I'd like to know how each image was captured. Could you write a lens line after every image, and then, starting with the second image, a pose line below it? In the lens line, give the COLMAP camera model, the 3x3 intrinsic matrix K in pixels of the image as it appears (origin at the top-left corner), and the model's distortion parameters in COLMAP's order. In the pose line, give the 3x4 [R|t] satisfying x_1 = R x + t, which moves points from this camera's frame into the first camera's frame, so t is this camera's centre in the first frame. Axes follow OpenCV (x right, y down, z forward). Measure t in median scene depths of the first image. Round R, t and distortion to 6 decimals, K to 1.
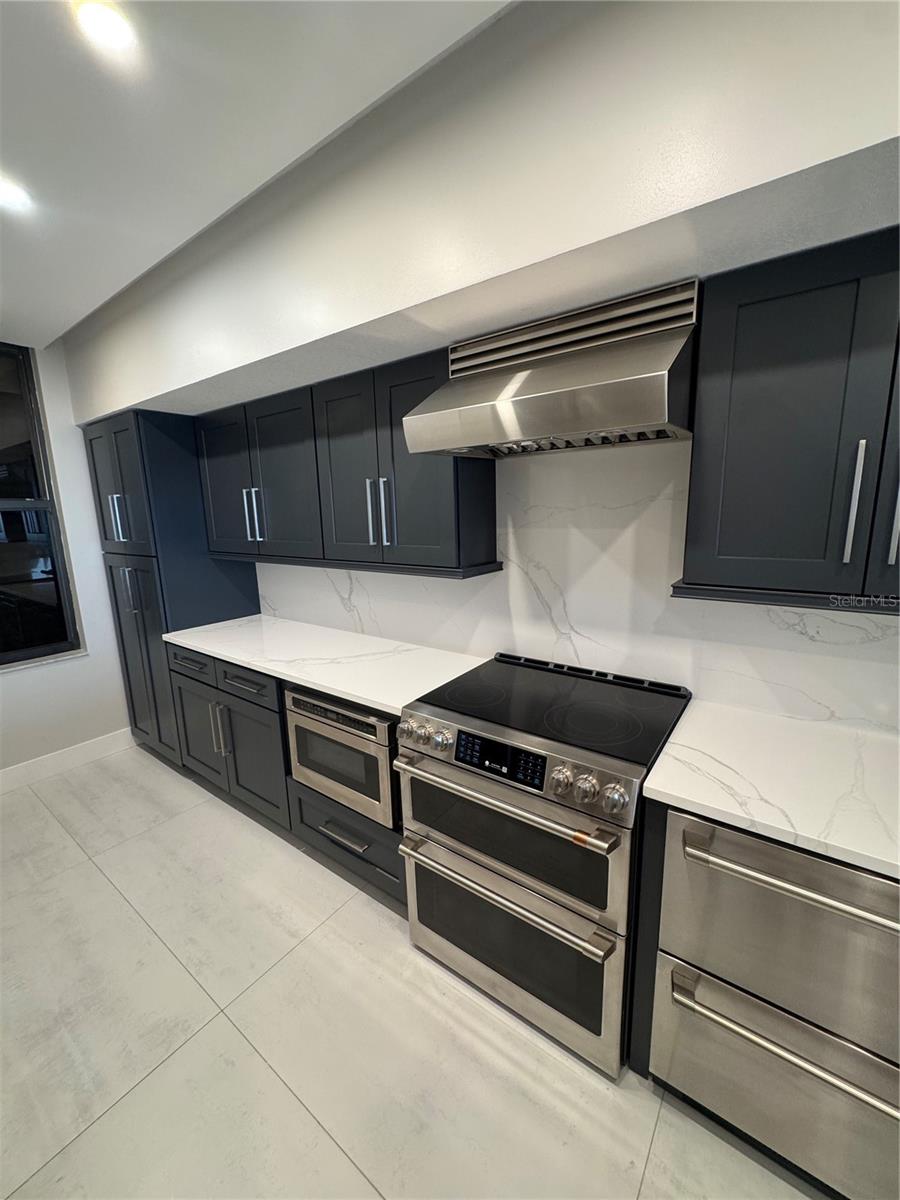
lens RADIAL K [[476.8, 0, 451.5], [0, 476.8, 600.3], [0, 0, 1]] dist [-0.004699, 0.000433]
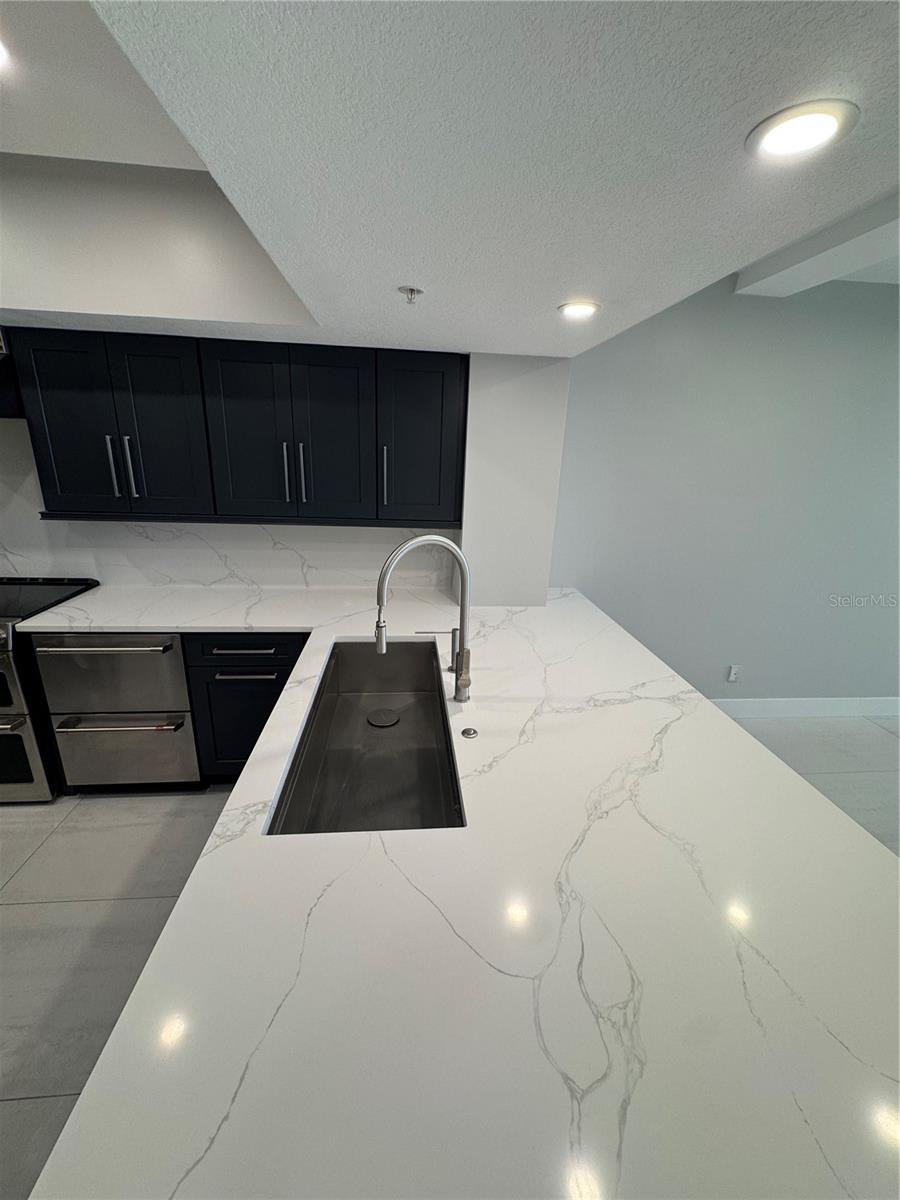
lens RADIAL K [[476.8, 0, 451.5], [0, 476.8, 600.3], [0, 0, 1]] dist [-0.004699, 0.000433]
pose [[0.740187, -0.150435, 0.655357, 0.263471], [0.072569, 0.986831, 0.144561, 0.090221], [-0.668474, -0.059444, 0.741356, -0.798293]]
